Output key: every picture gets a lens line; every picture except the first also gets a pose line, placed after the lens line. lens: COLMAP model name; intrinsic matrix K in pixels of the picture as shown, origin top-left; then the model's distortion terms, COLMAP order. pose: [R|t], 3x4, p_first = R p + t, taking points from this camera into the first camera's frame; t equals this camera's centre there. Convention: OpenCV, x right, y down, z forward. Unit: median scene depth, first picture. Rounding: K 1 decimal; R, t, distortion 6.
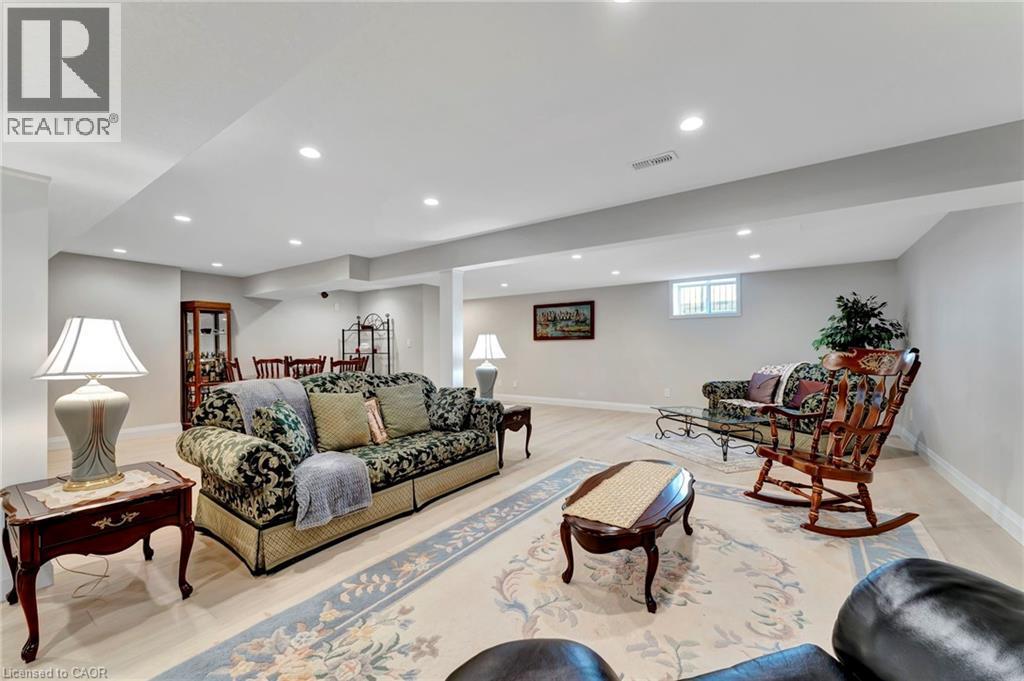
lens RADIAL K [[411.6, 0, 505.2], [0, 411.6, 345.4], [0, 0, 1]] dist [-0.001919, -0.000246]
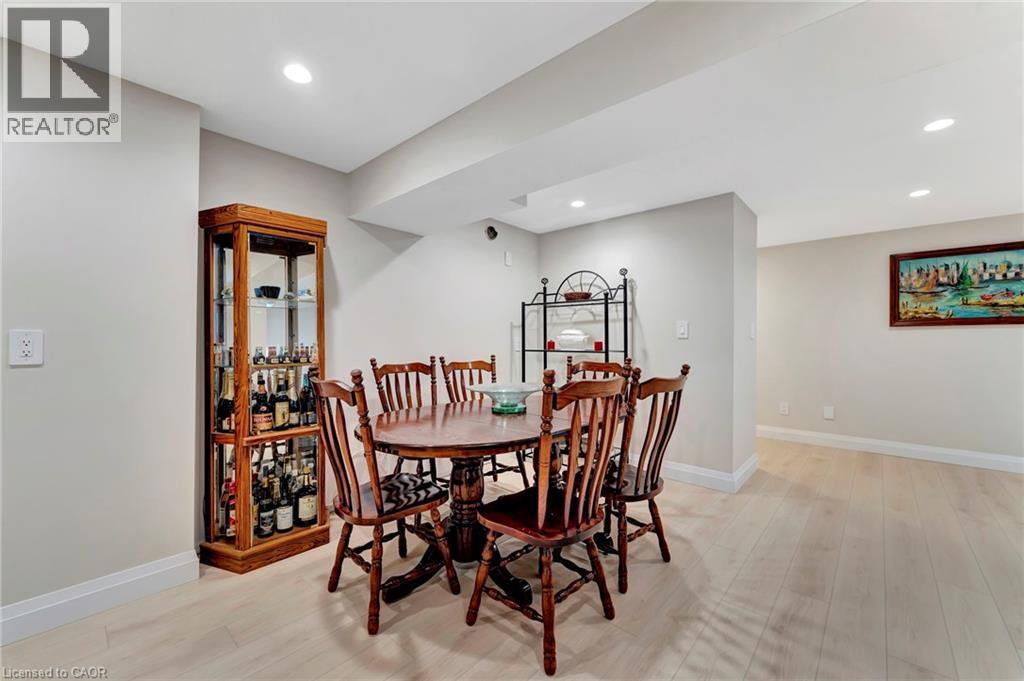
lens RADIAL K [[411.6, 0, 516.9], [0, 411.6, 337.9], [0, 0, 1]] dist [-0.001919, -0.000246]
pose [[0.995097, 0.005299, -0.098766, -0.404787], [-0.005043, 0.999983, 0.002838, 0.003630], [0.098779, -0.002326, 0.995107, 0.568583]]
